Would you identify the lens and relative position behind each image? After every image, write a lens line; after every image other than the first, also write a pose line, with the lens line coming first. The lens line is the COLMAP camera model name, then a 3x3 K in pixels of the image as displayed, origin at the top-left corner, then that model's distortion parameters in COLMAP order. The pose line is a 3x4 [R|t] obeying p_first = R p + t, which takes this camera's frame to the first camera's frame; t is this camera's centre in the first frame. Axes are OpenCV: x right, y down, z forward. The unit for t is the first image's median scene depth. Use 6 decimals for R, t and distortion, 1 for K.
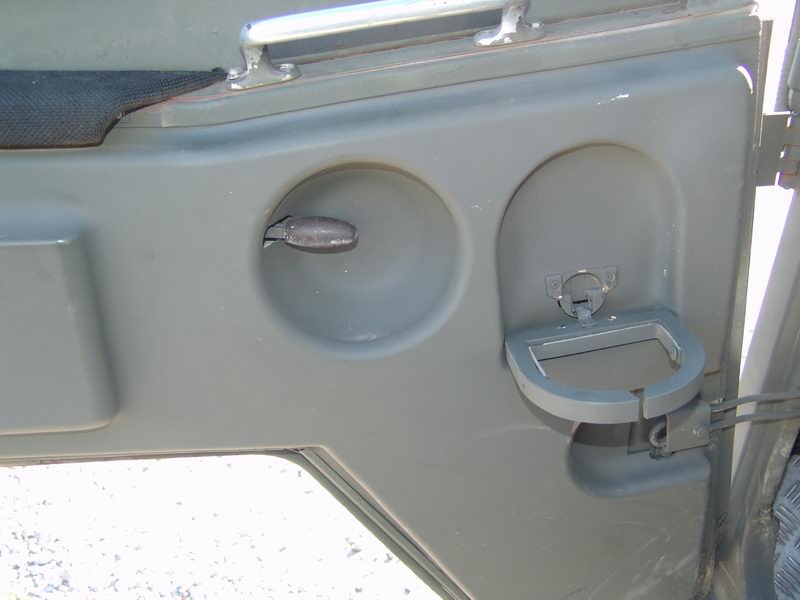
lens RADIAL K [[786.5, 0, 400.0], [0, 786.5, 300.0], [0, 0, 1]] dist [-0.083509, 0.020052]
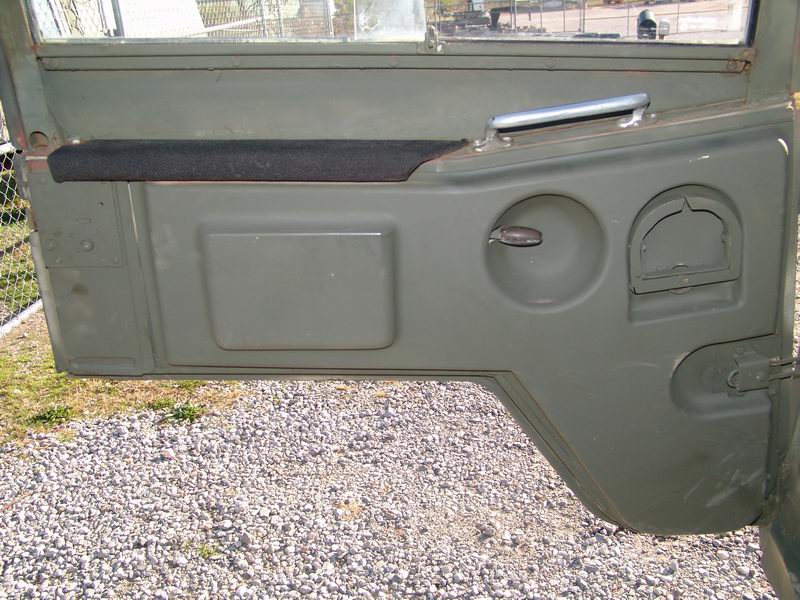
lens RADIAL K [[786.5, 0, 400.0], [0, 786.5, 300.0], [0, 0, 1]] dist [-0.083509, 0.020052]
pose [[0.989554, 0.026798, -0.141647, -0.119795], [-0.034770, 0.997930, -0.054106, 0.158035], [0.139904, 0.058466, 0.988437, -0.718833]]
